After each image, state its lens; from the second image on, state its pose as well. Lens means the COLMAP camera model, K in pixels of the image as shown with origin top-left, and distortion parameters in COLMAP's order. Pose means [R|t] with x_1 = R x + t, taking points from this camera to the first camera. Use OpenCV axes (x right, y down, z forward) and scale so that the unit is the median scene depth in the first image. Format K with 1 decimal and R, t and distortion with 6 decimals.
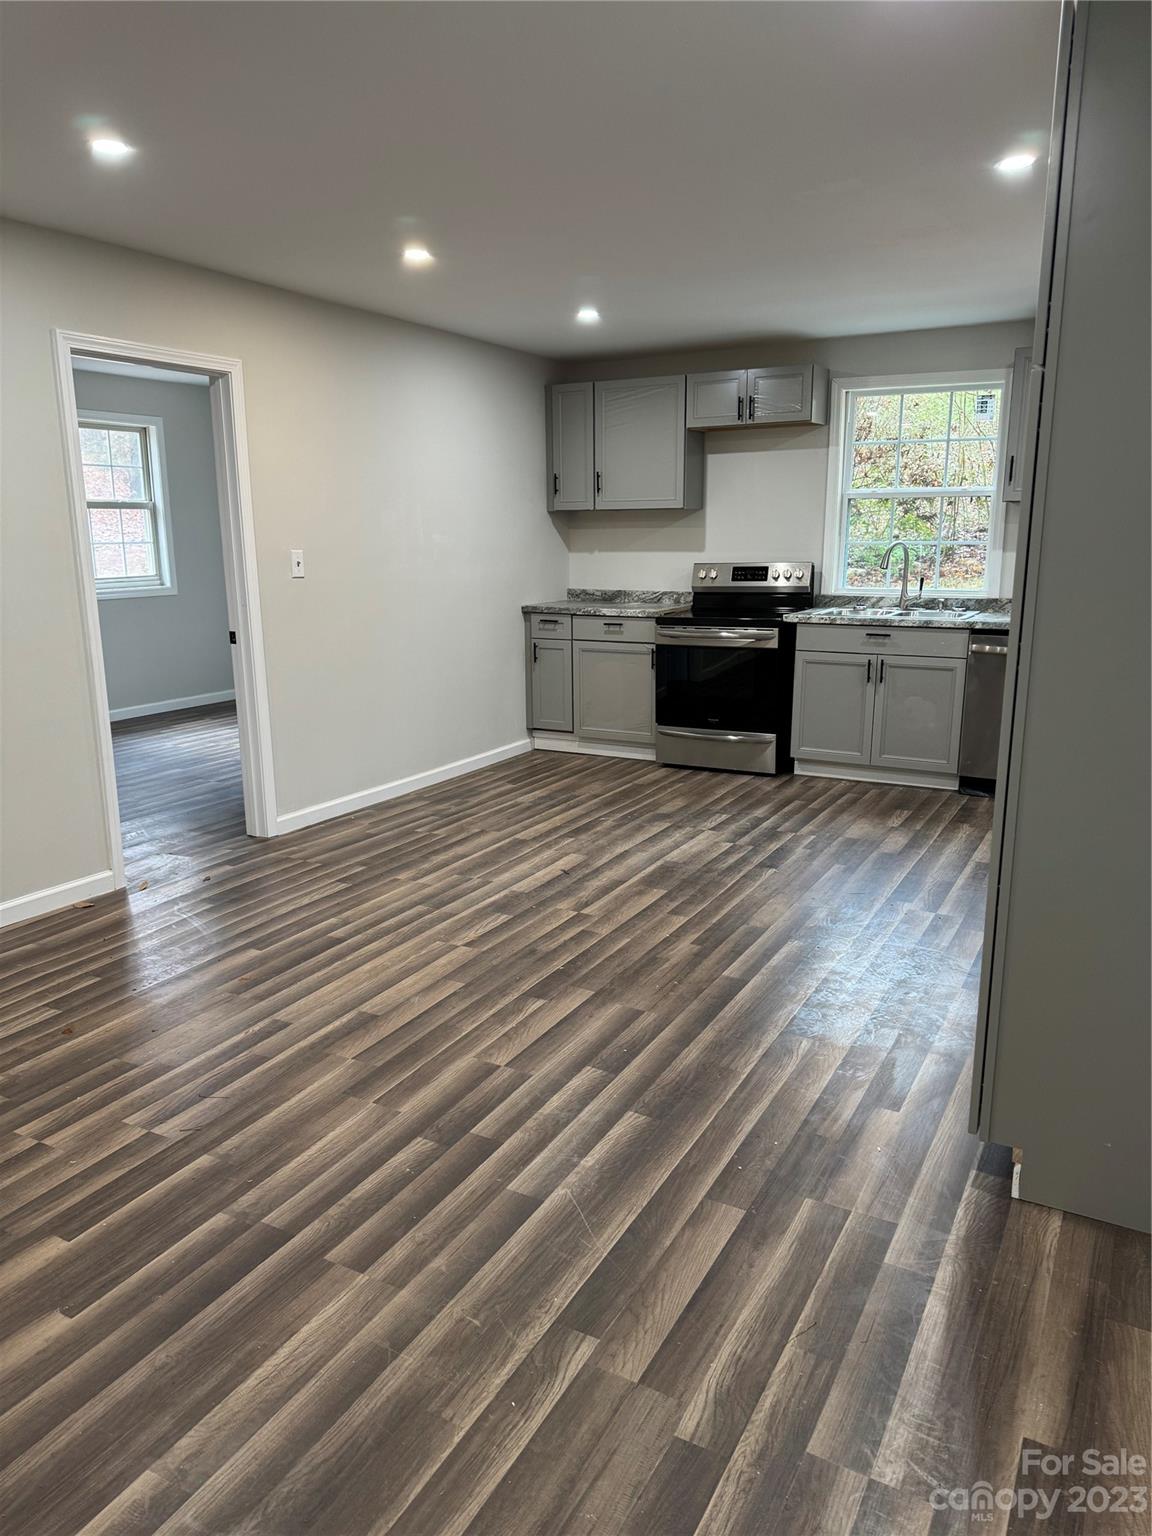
lens RADIAL K [[1068.1, 0, 575.1], [0, 1068.1, 770.2], [0, 0, 1]] dist [-0.001084, -0.005201]
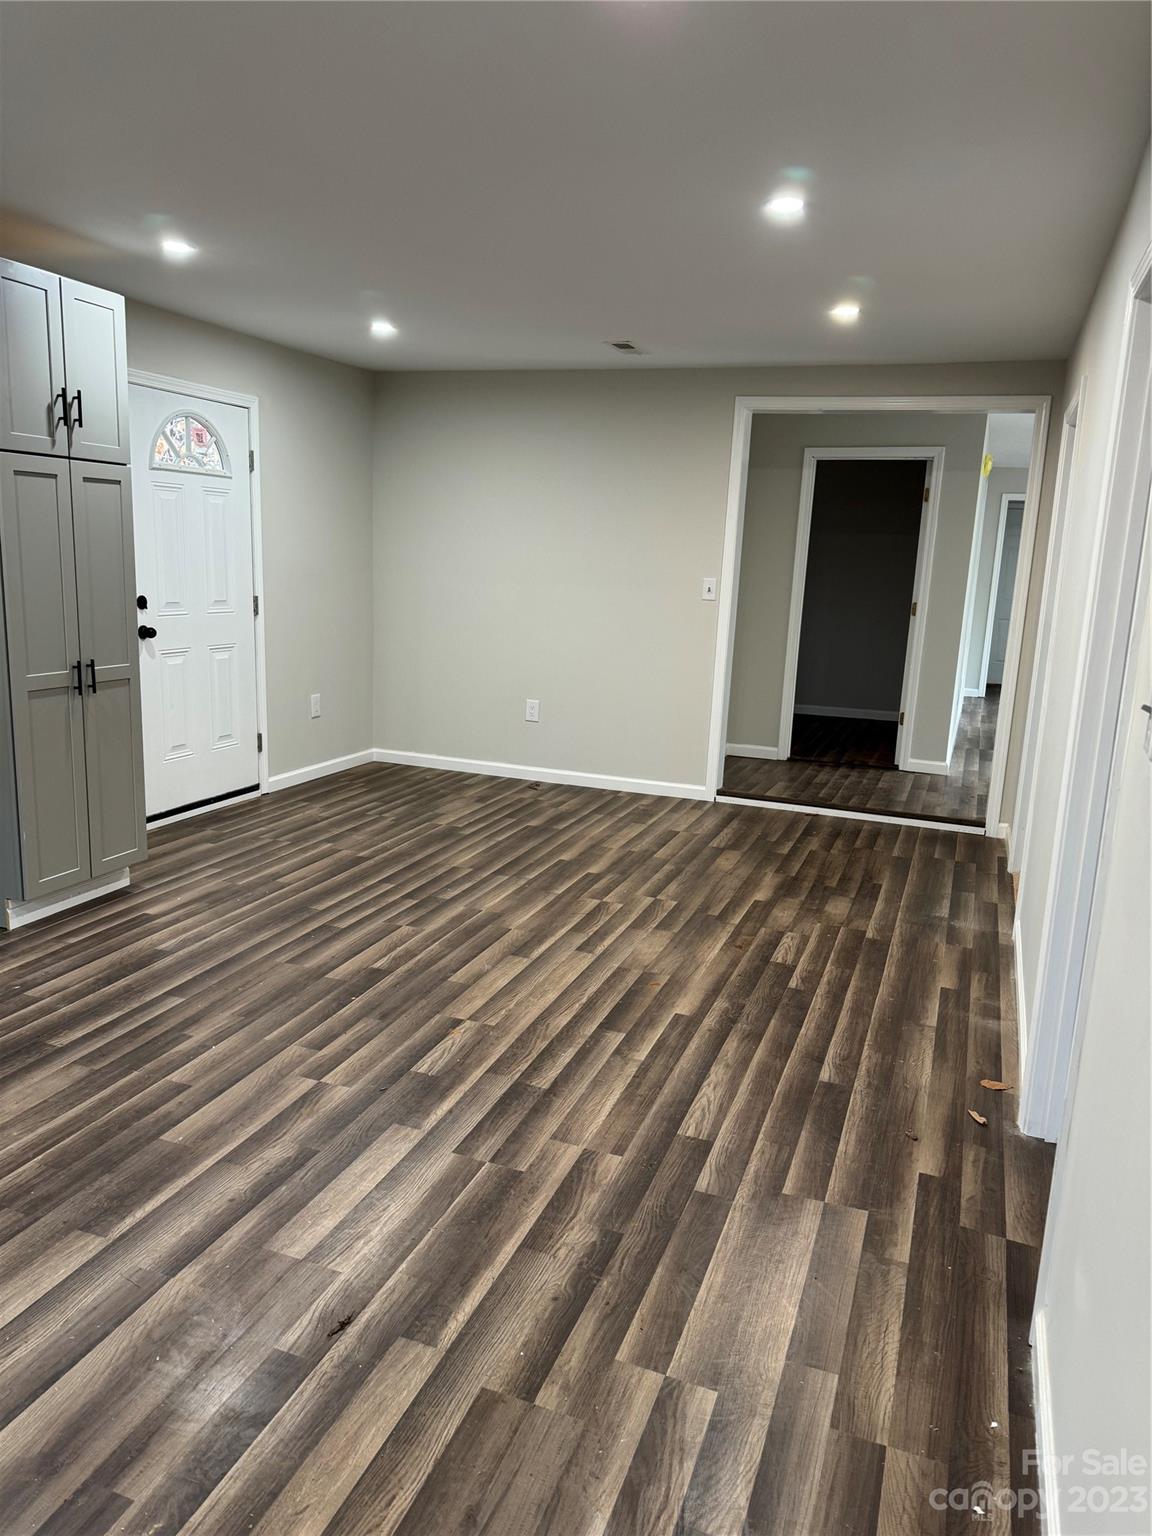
lens RADIAL K [[1068.1, 0, 578.2], [0, 1068.1, 770.0], [0, 0, 1]] dist [-0.001084, -0.005201]
pose [[-0.988519, -0.021202, -0.149603, -0.062965], [-0.080586, 0.911511, 0.403303, -0.401081], [0.127814, 0.410729, -0.902754, 1.755202]]
